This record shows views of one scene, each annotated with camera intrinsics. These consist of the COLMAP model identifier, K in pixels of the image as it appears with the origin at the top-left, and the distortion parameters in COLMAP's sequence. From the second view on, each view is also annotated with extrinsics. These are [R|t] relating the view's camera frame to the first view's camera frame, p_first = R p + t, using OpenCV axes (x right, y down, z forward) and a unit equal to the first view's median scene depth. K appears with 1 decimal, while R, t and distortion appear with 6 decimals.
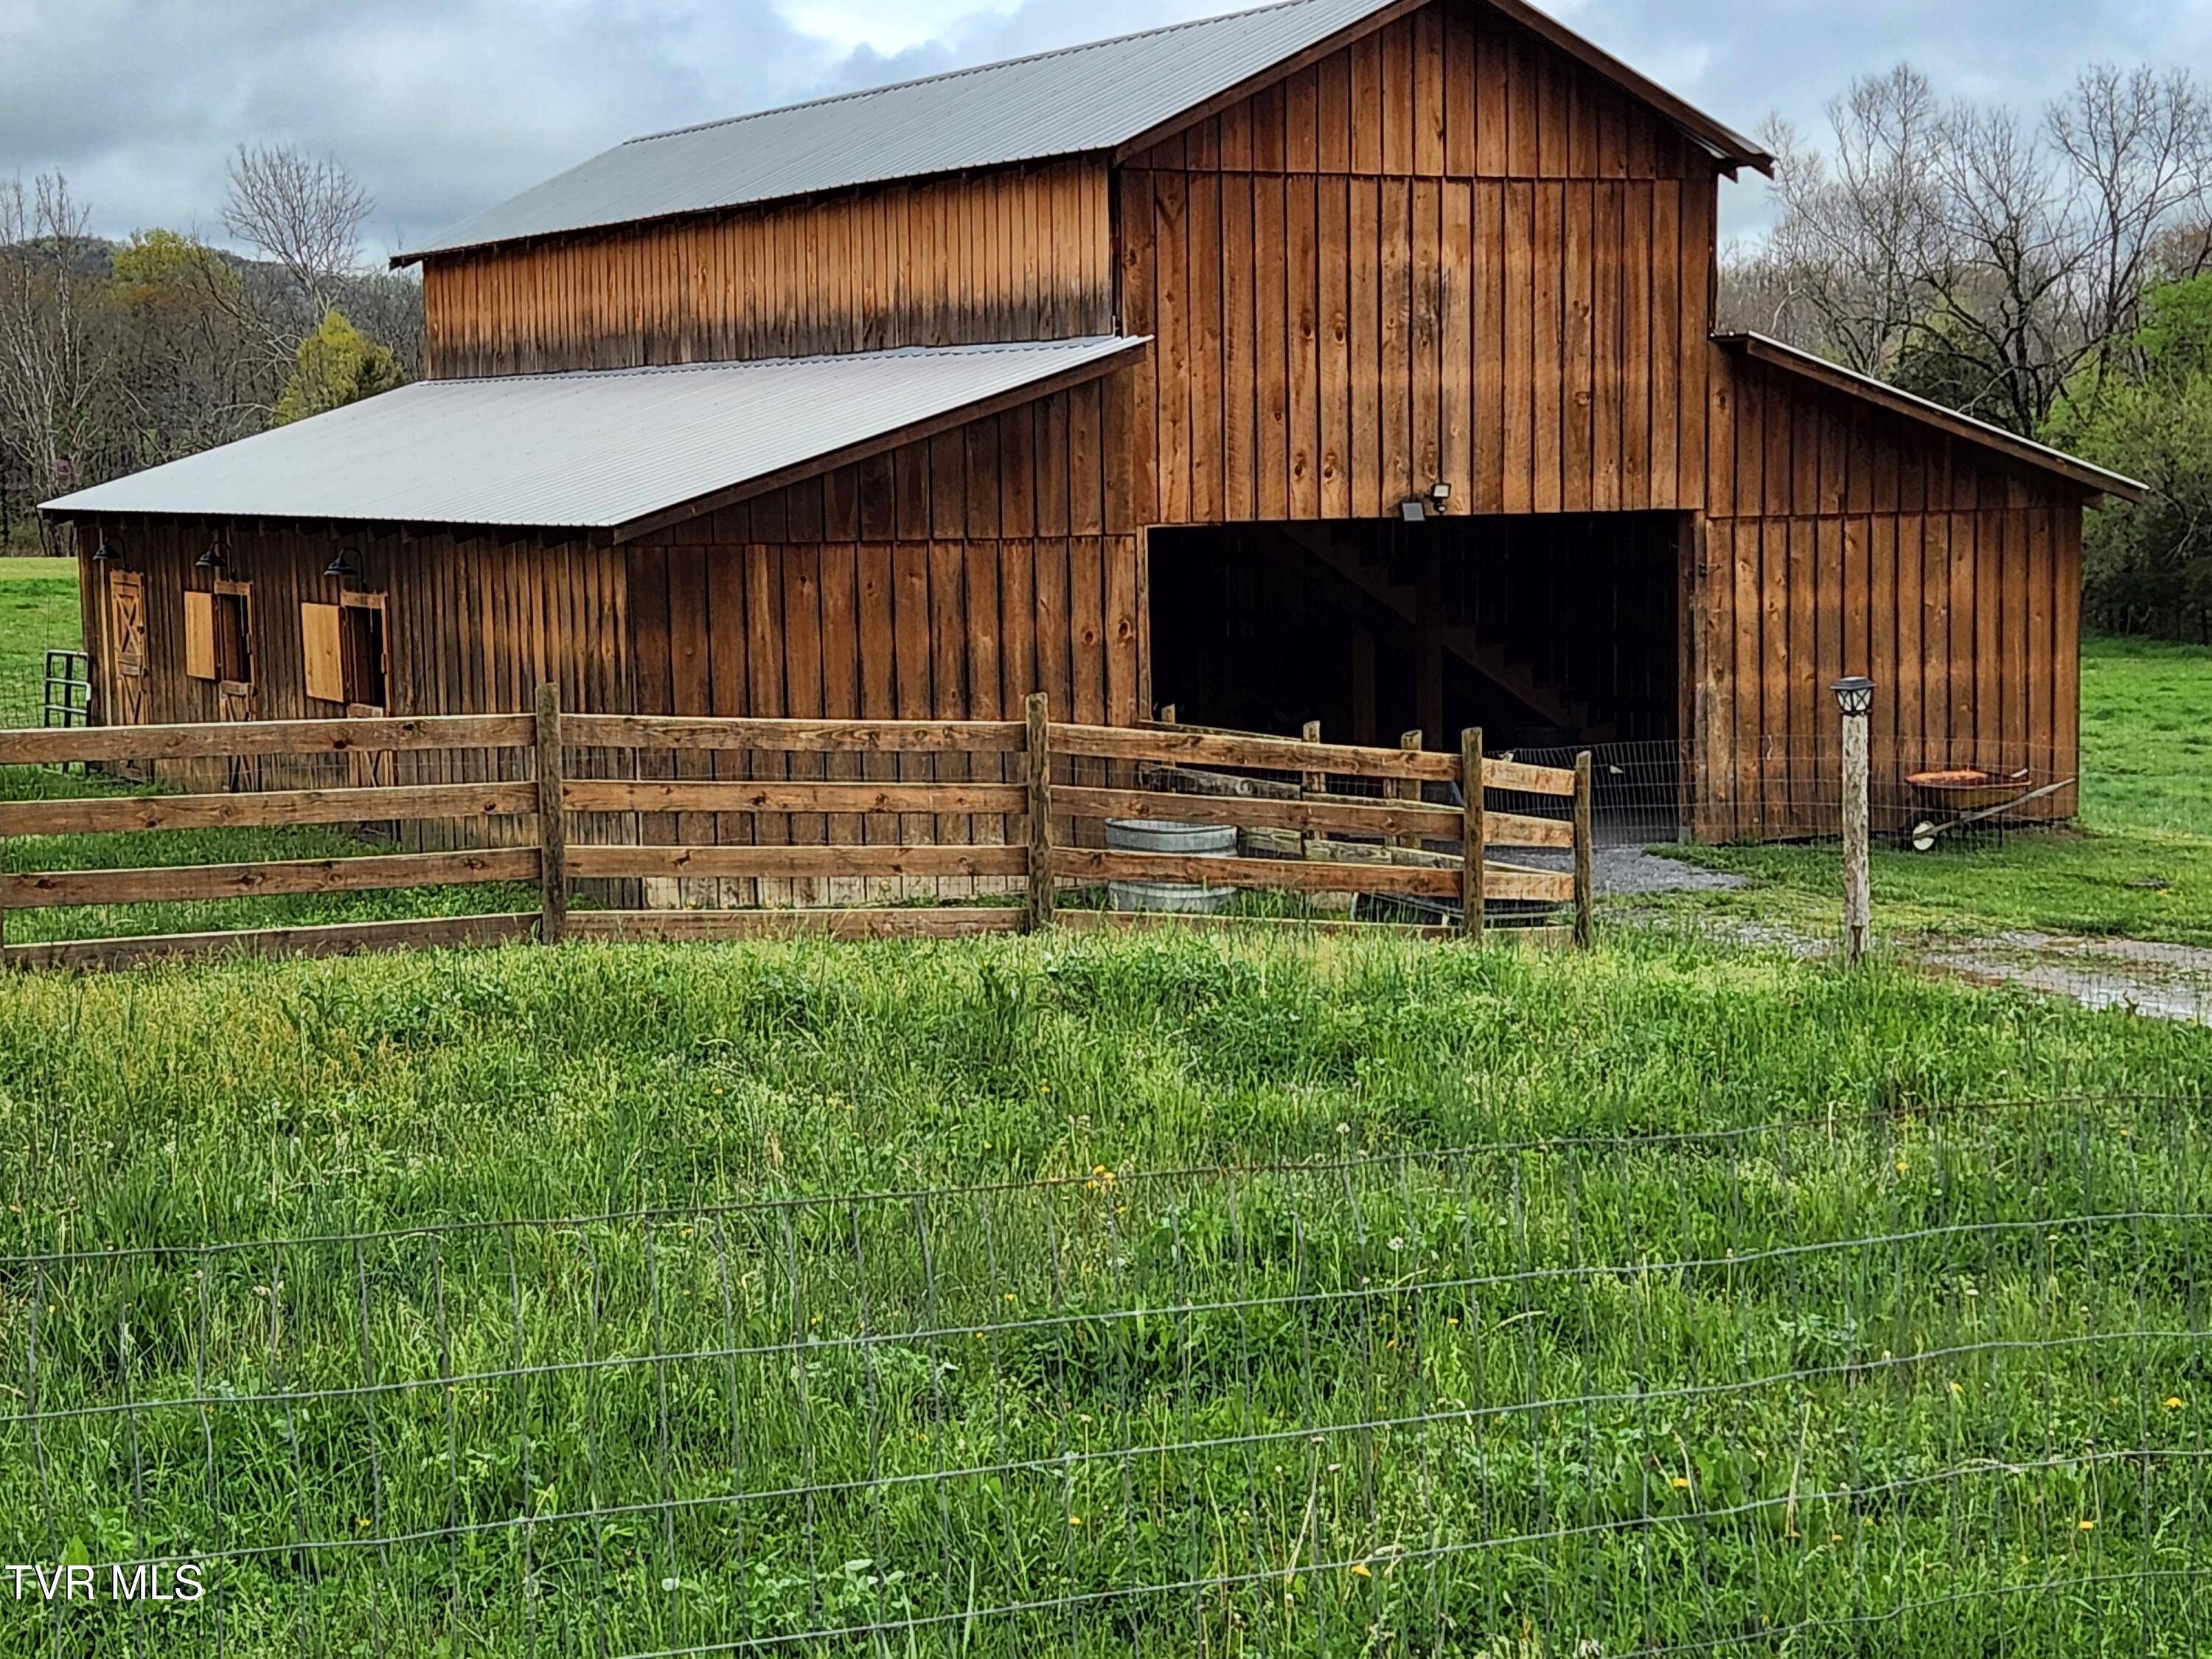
lens RADIAL K [[3732.2, 0, 1180.4], [0, 3732.2, 822.6], [0, 0, 1]] dist [0.043021, -0.168166]
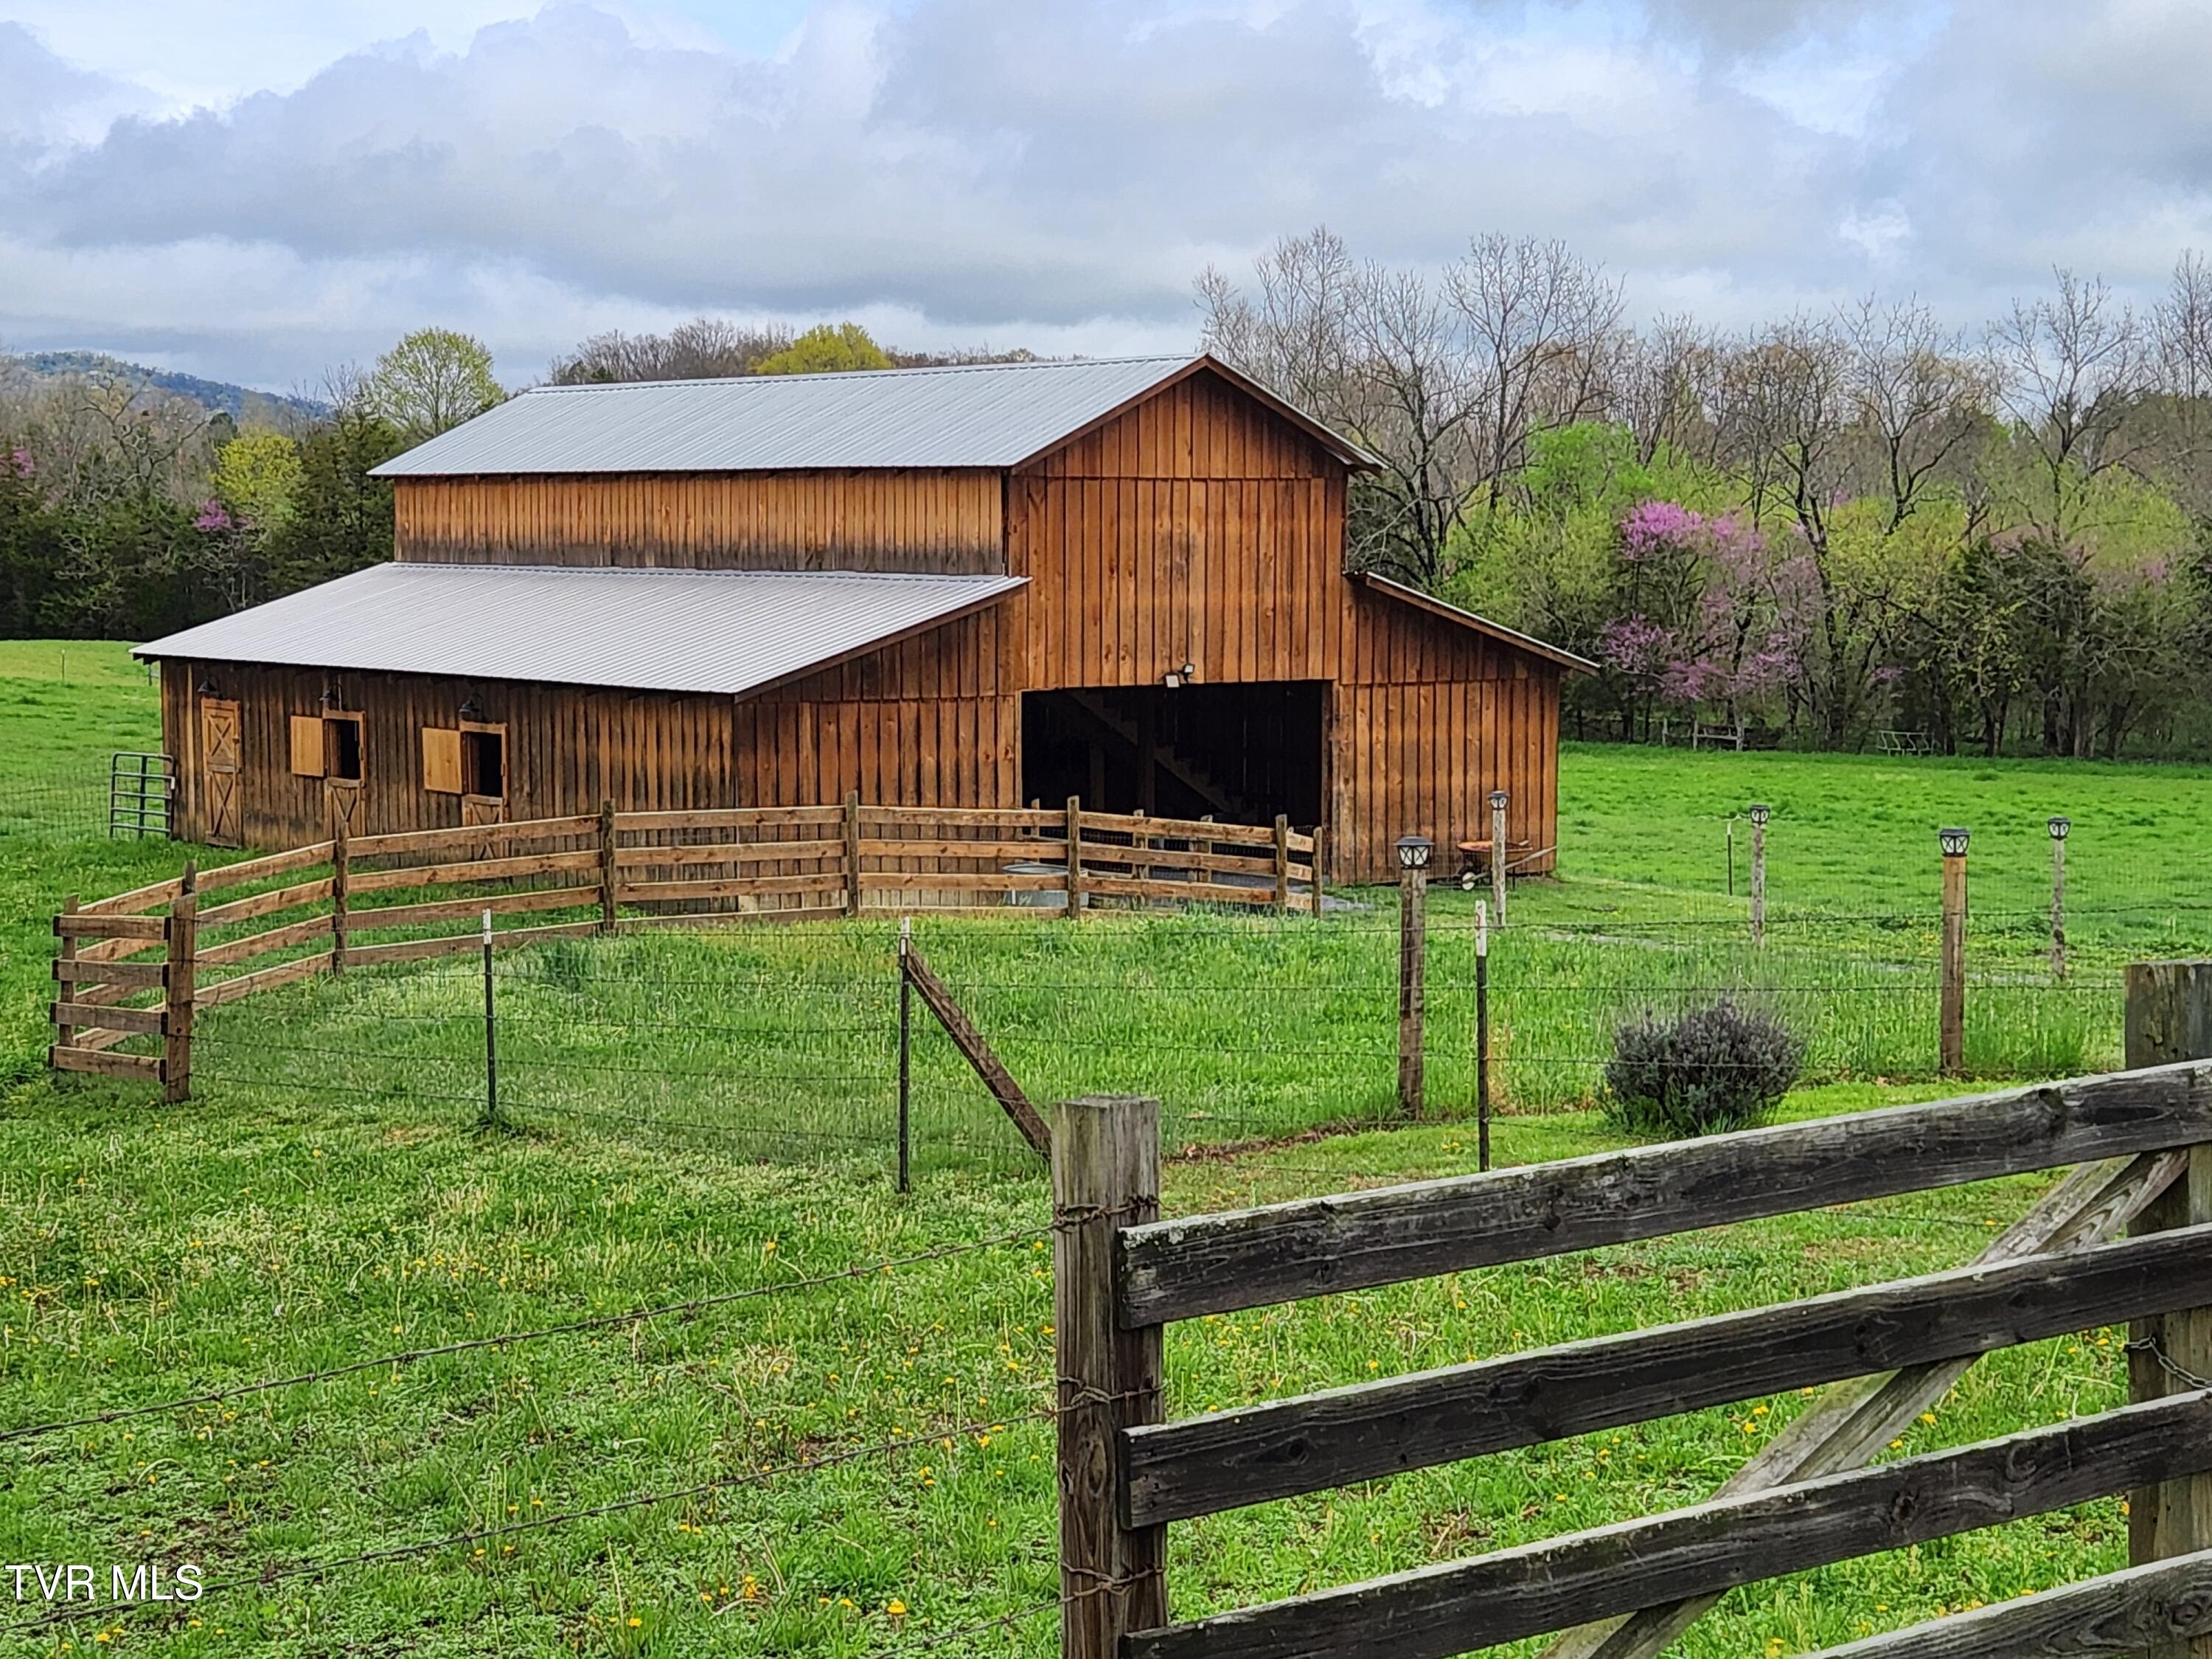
lens RADIAL K [[3732.2, 0, 1180.4], [0, 3732.2, 822.6], [0, 0, 1]] dist [0.043021, -0.168166]
pose [[0.986226, 0.003823, 0.165356, -0.201593], [-0.000260, 0.999767, -0.021567, 0.013773], [-0.165400, 0.021227, 0.985998, -0.604910]]
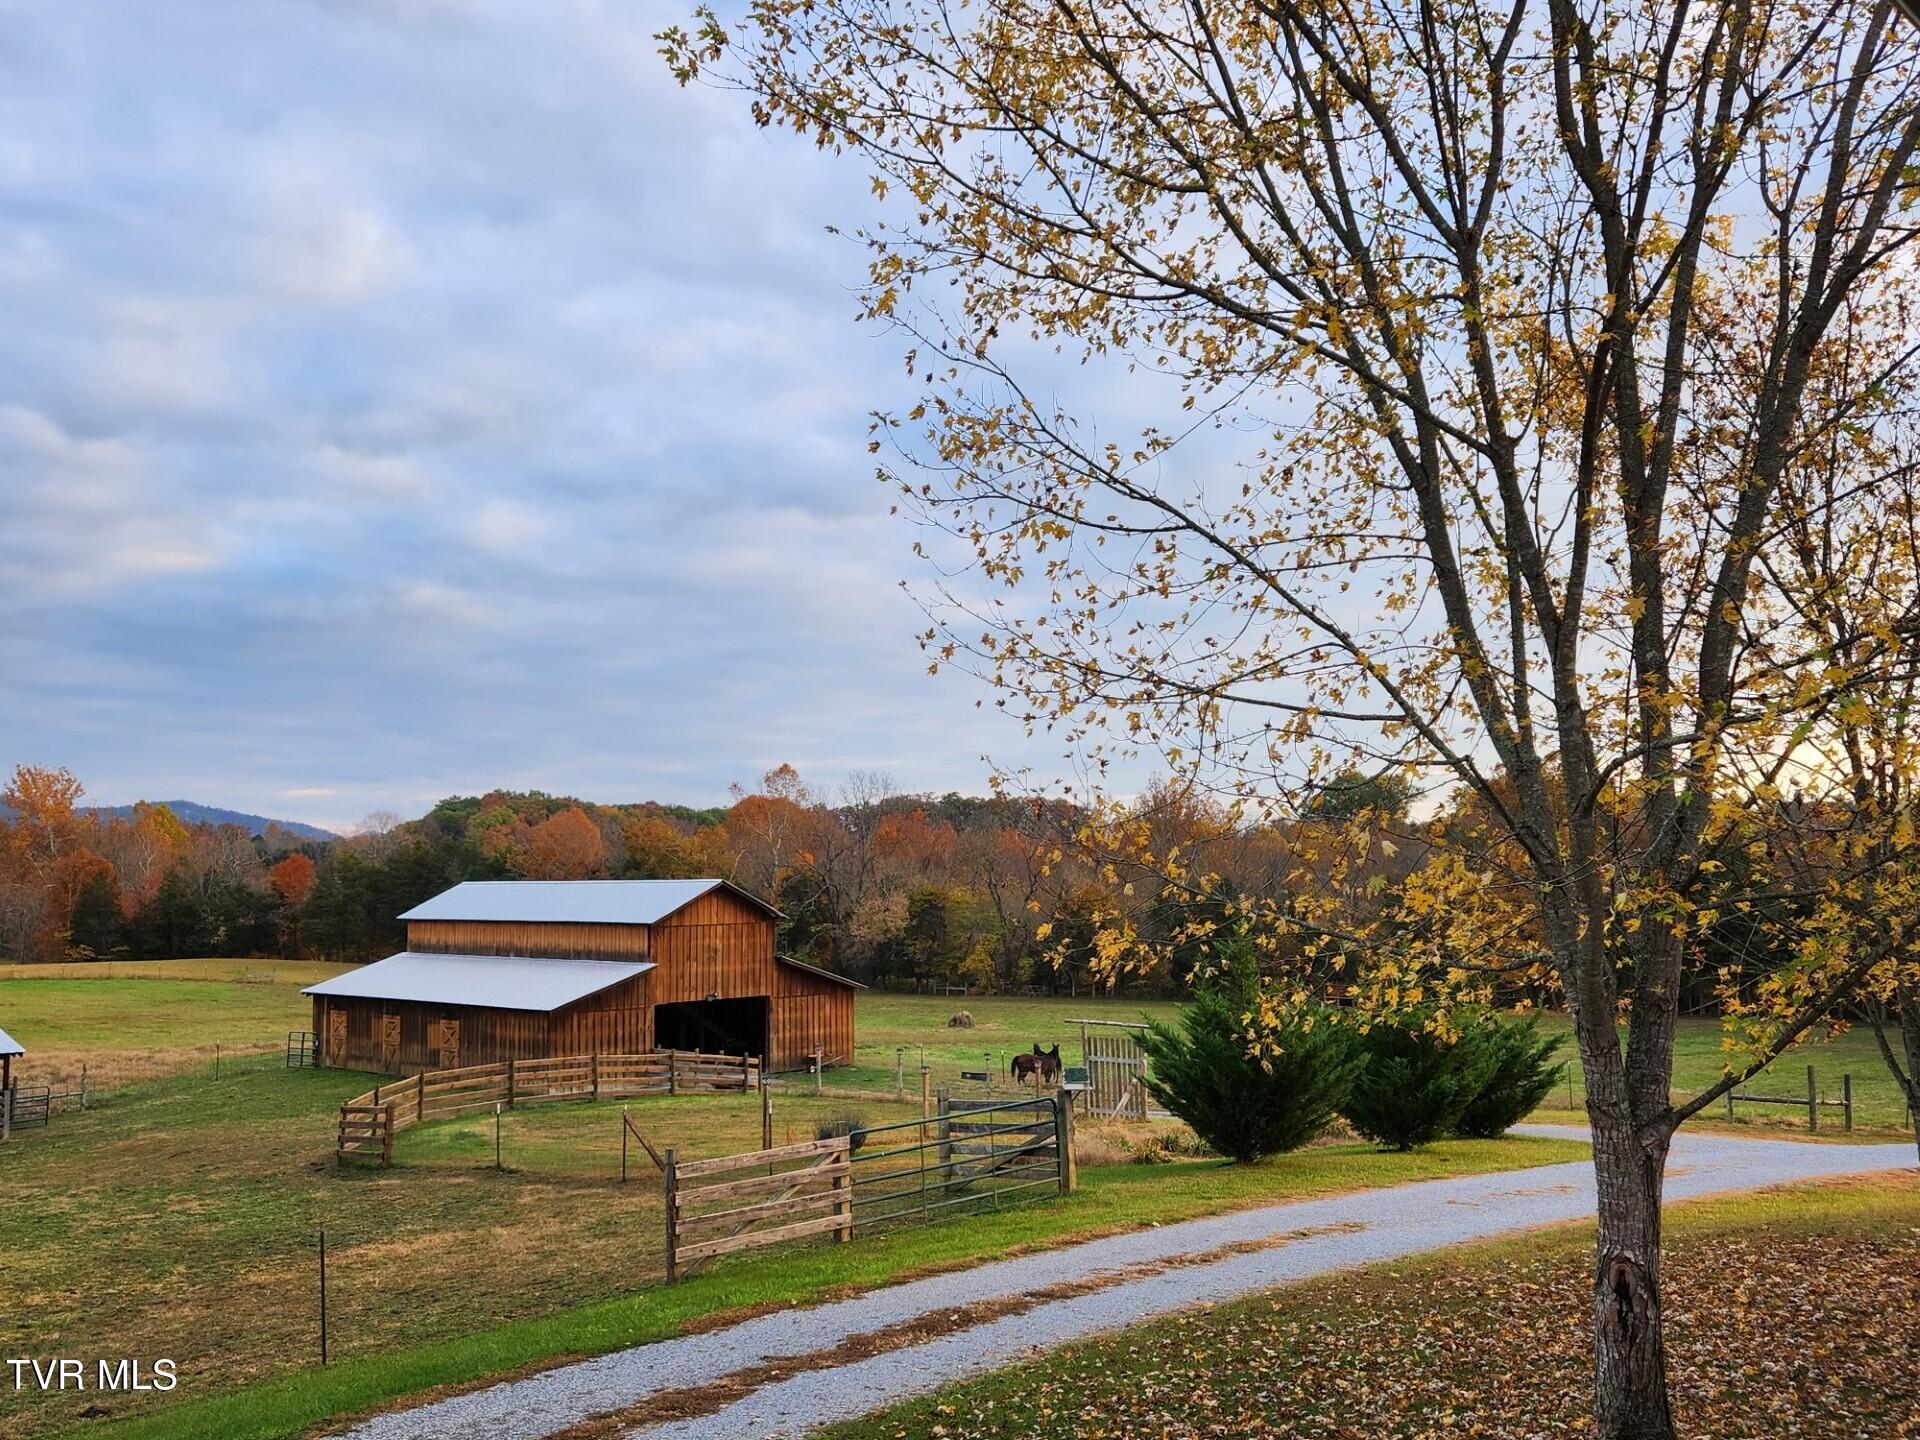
lens RADIAL K [[1766.8, 0, 941.9], [0, 1766.8, 712.5], [0, 0, 1]] dist [0.075608, -0.082569]
pose [[0.959520, 0.031403, 0.279885, -0.273752], [0.023343, 0.981478, -0.190147, -0.009314], [-0.280673, 0.188984, 0.941014, -1.133791]]
